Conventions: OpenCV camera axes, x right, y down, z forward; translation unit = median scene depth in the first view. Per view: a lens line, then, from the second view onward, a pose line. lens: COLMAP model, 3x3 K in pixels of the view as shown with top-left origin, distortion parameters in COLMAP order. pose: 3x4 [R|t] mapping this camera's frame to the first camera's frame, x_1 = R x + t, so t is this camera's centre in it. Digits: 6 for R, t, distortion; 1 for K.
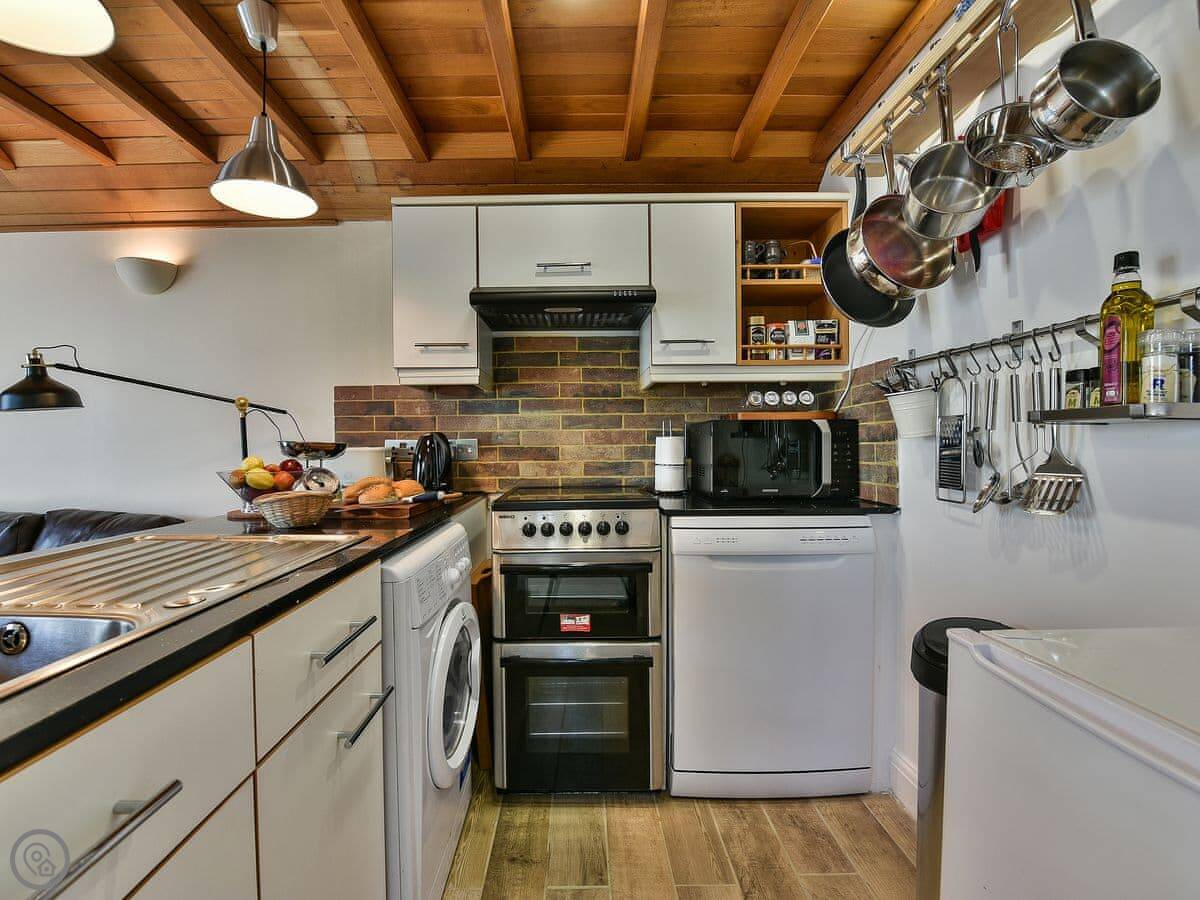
lens RADIAL K [[535.6, 0, 582.2], [0, 535.6, 448.0], [0, 0, 1]] dist [-0.003289, -0.000476]
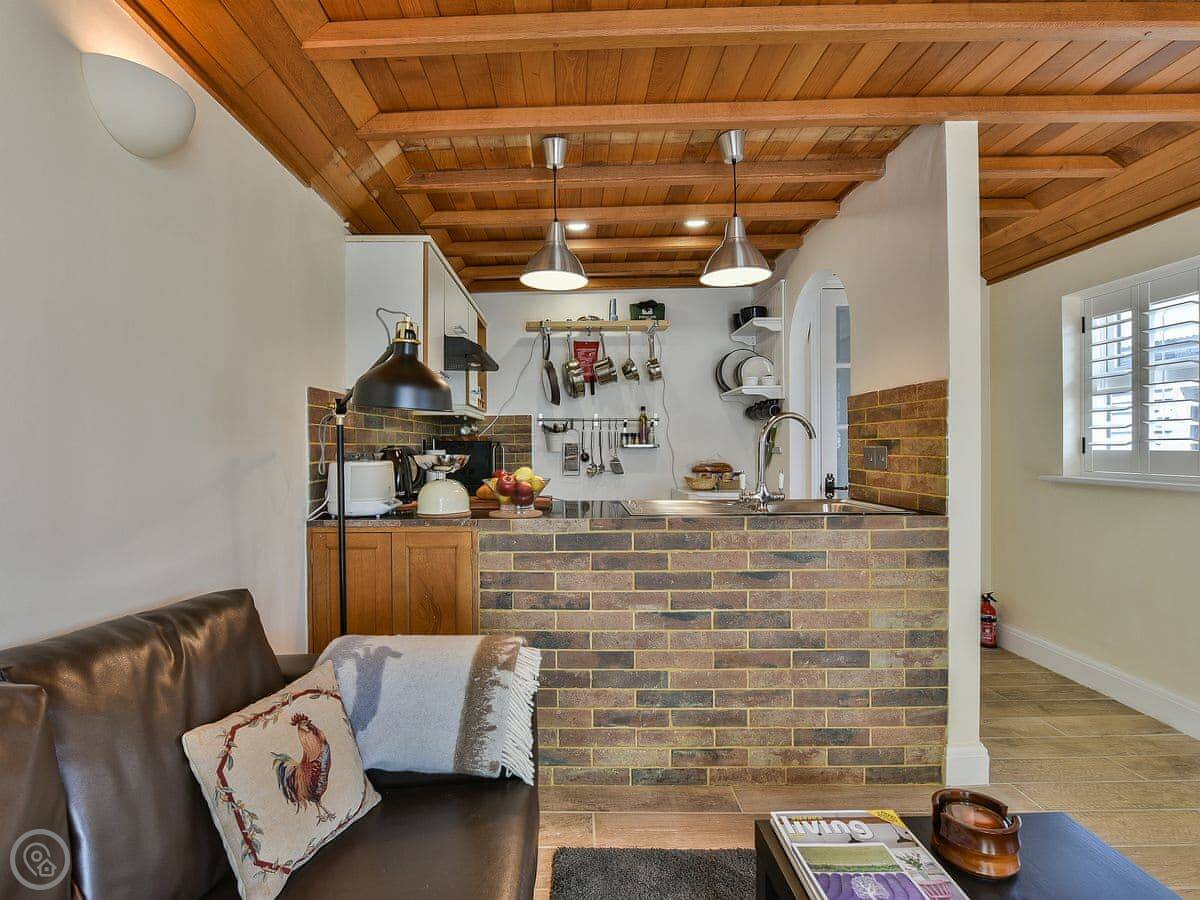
lens RADIAL K [[535.6, 0, 582.2], [0, 535.6, 448.0], [0, 0, 1]] dist [-0.003289, -0.000476]
pose [[0.021196, 0.005562, 0.999760, -2.046567], [0.012861, 0.999900, -0.005835, -0.021528], [-0.999693, 0.012982, 0.021122, 0.931713]]
